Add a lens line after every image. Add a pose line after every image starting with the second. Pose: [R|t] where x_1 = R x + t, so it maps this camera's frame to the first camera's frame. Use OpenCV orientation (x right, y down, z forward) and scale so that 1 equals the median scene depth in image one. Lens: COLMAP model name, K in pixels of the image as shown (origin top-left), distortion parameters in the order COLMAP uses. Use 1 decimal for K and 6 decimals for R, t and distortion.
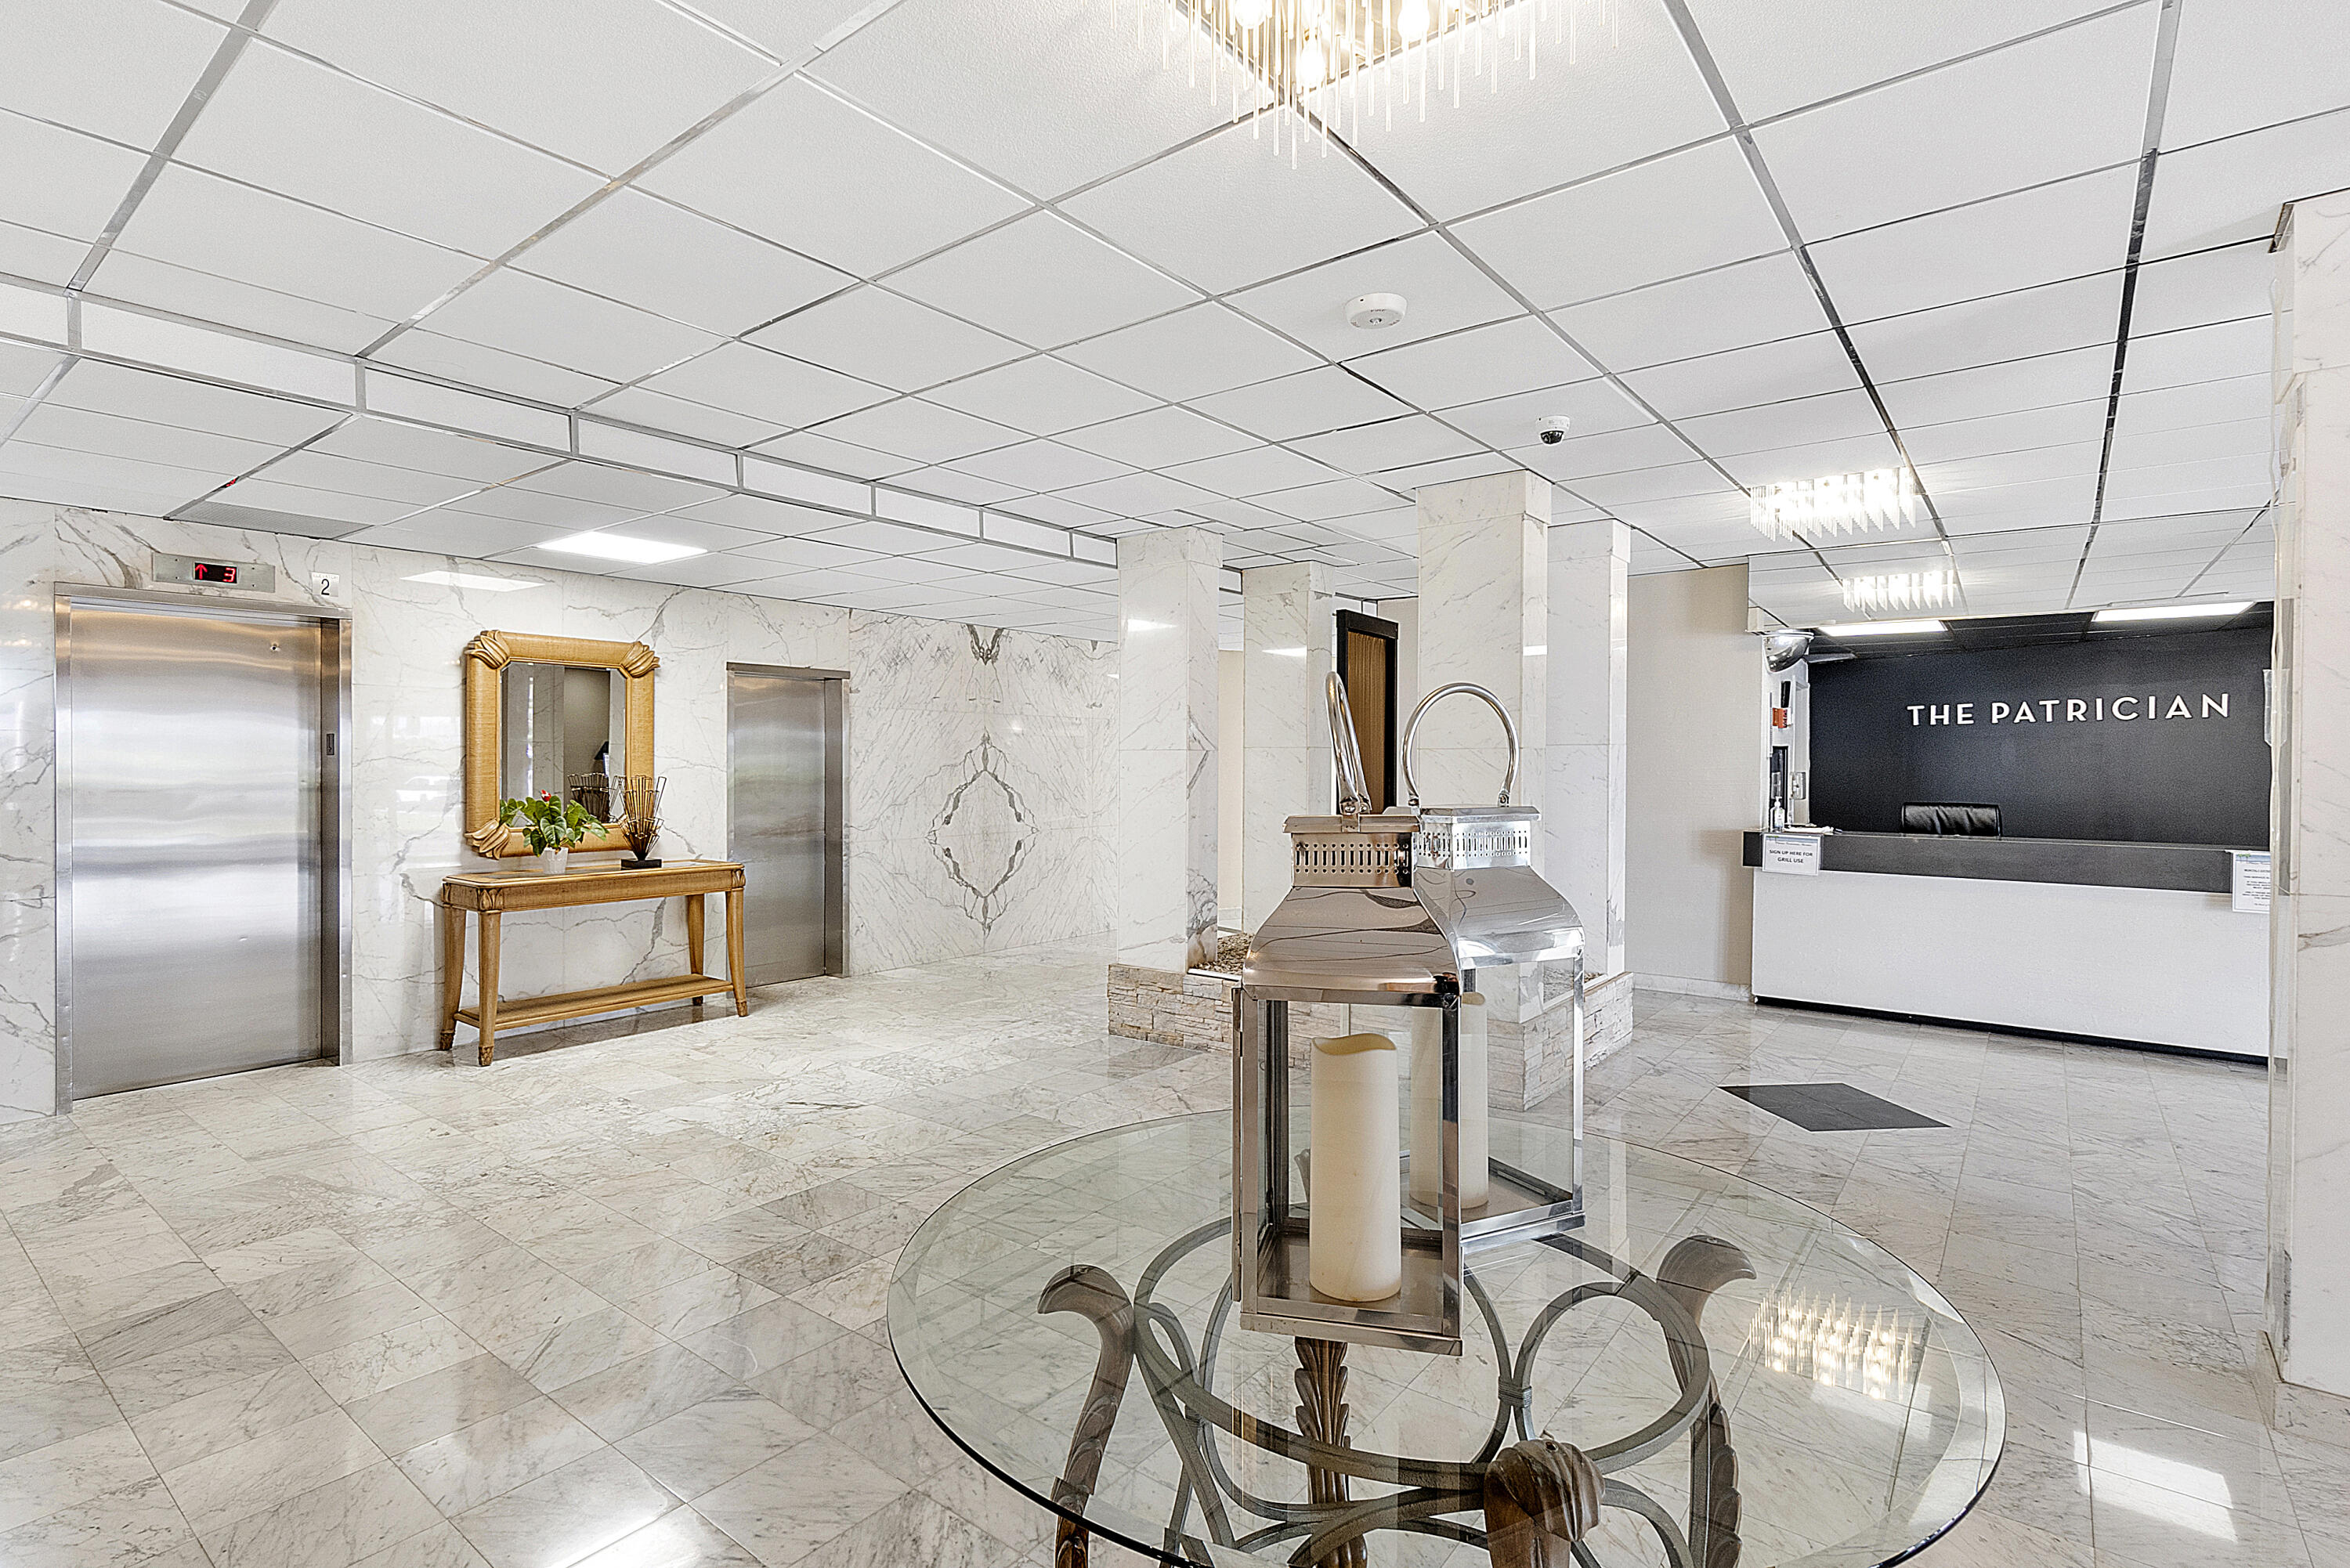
lens RADIAL K [[1119.6, 0, 1172.9], [0, 1119.6, 774.3], [0, 0, 1]] dist [-0.000186, -0.000068]
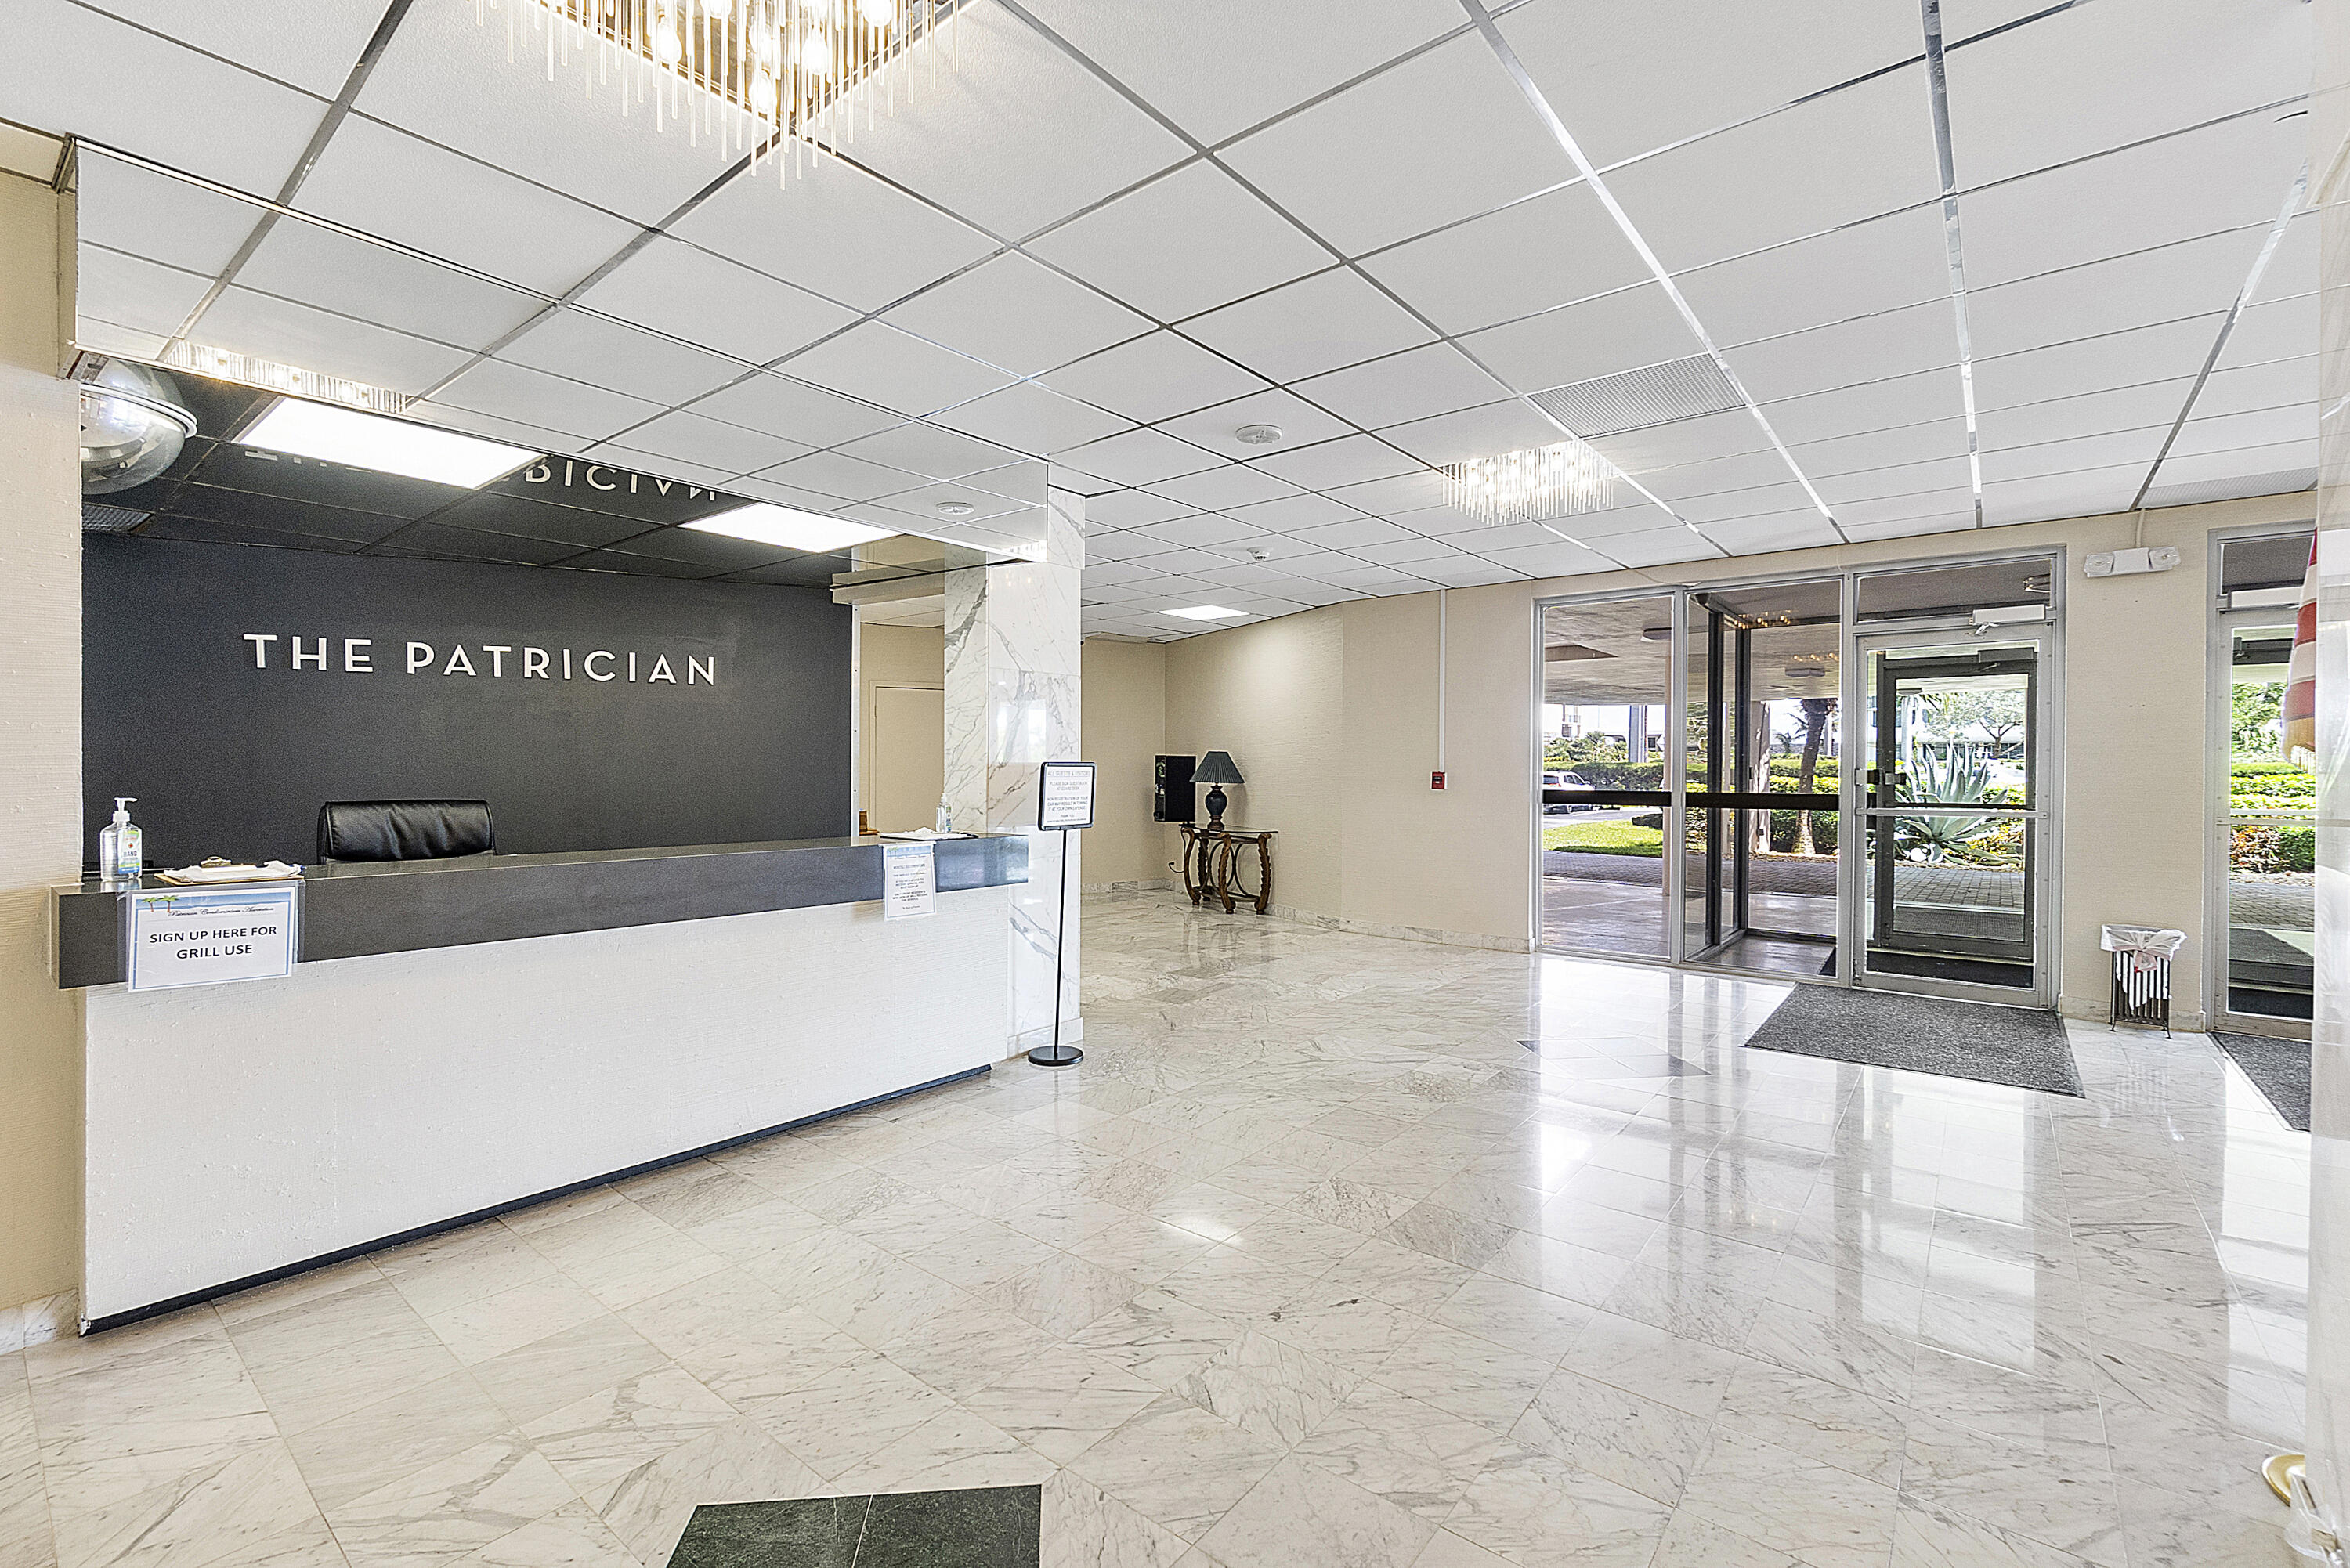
lens RADIAL K [[1024.8, 0, 1170.2], [0, 1024.8, 776.2], [0, 0, 1]] dist [0.000577, -0.000317]
pose [[0.027476, -0.008539, 0.999586, 0.178222], [0.010083, 0.999915, 0.008265, 0.012677], [-0.999572, 0.009852, 0.027560, 0.598539]]
